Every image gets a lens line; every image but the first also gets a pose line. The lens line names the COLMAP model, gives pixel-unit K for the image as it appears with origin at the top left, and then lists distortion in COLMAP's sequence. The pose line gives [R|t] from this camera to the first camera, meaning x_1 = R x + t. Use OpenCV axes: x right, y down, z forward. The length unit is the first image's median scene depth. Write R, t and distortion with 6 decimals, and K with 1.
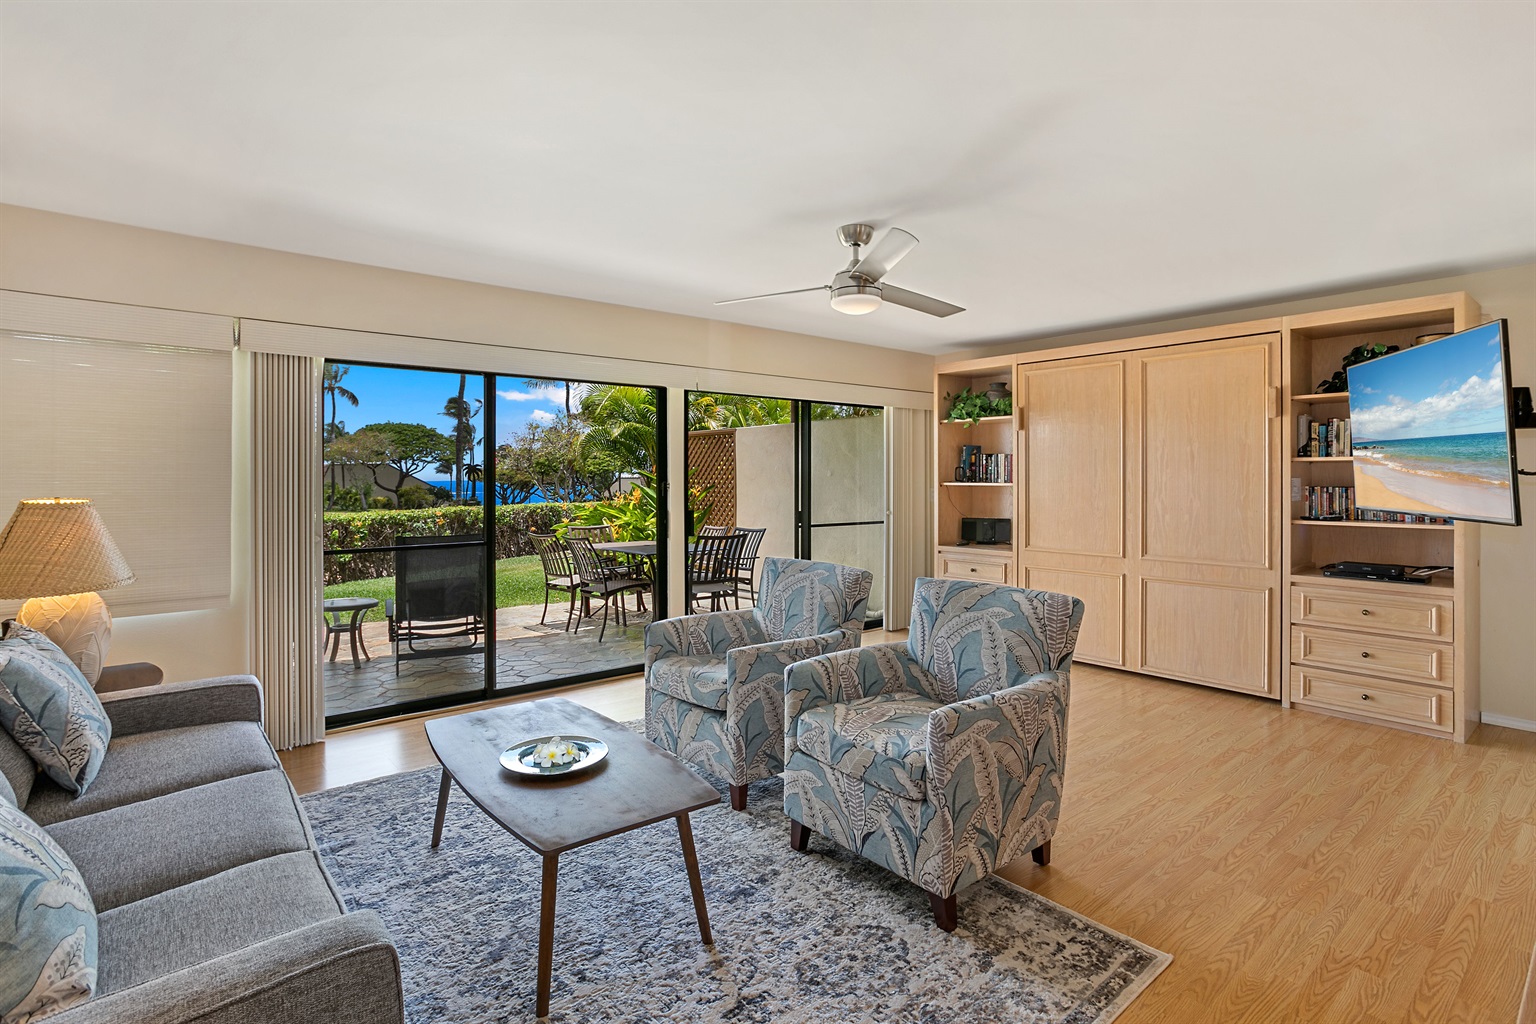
lens RADIAL K [[749.2, 0, 763.5], [0, 749.2, 481.4], [0, 0, 1]] dist [-0.018146, 0.005787]
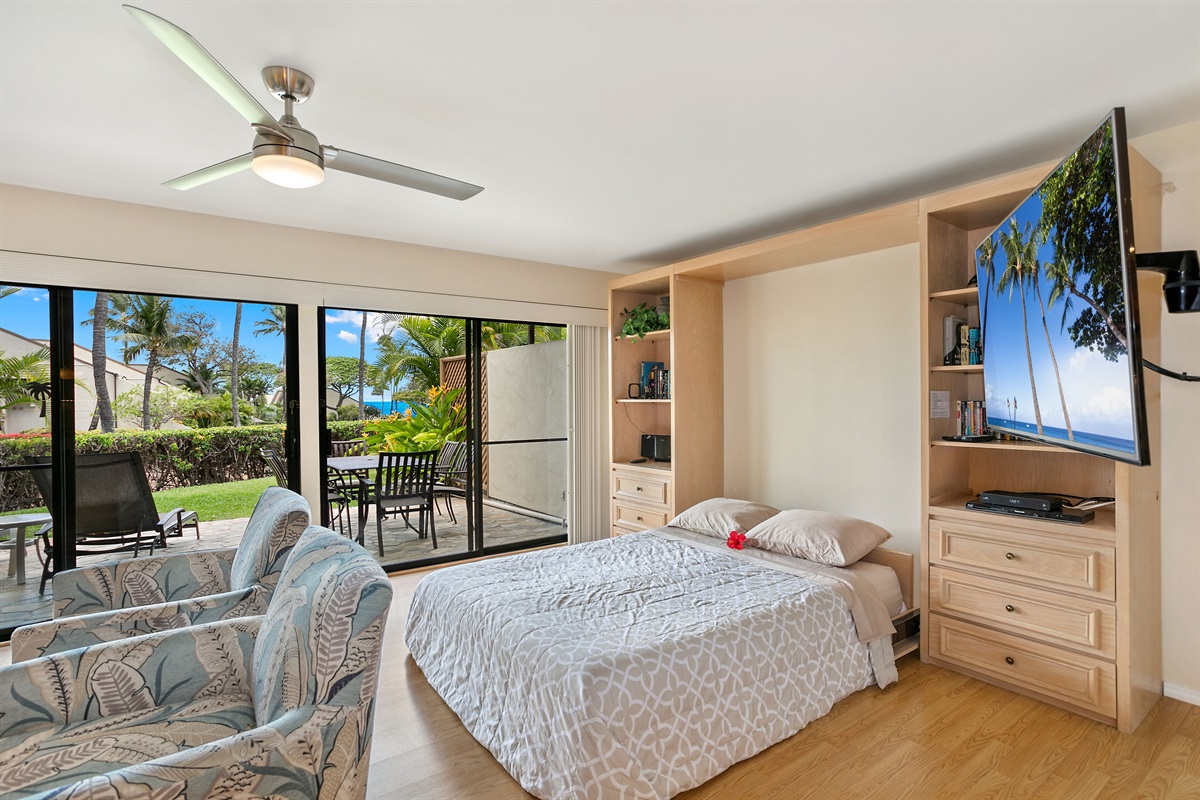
lens RADIAL K [[585.3, 0, 599.2], [0, 585.3, 400.5], [0, 0, 1]] dist [-0.018146, 0.005787]
pose [[0.997939, -0.006113, -0.063875, 0.360975], [0.006106, 0.999981, -0.000305, 0.004262], [0.063876, -0.000086, 0.997958, 0.302767]]
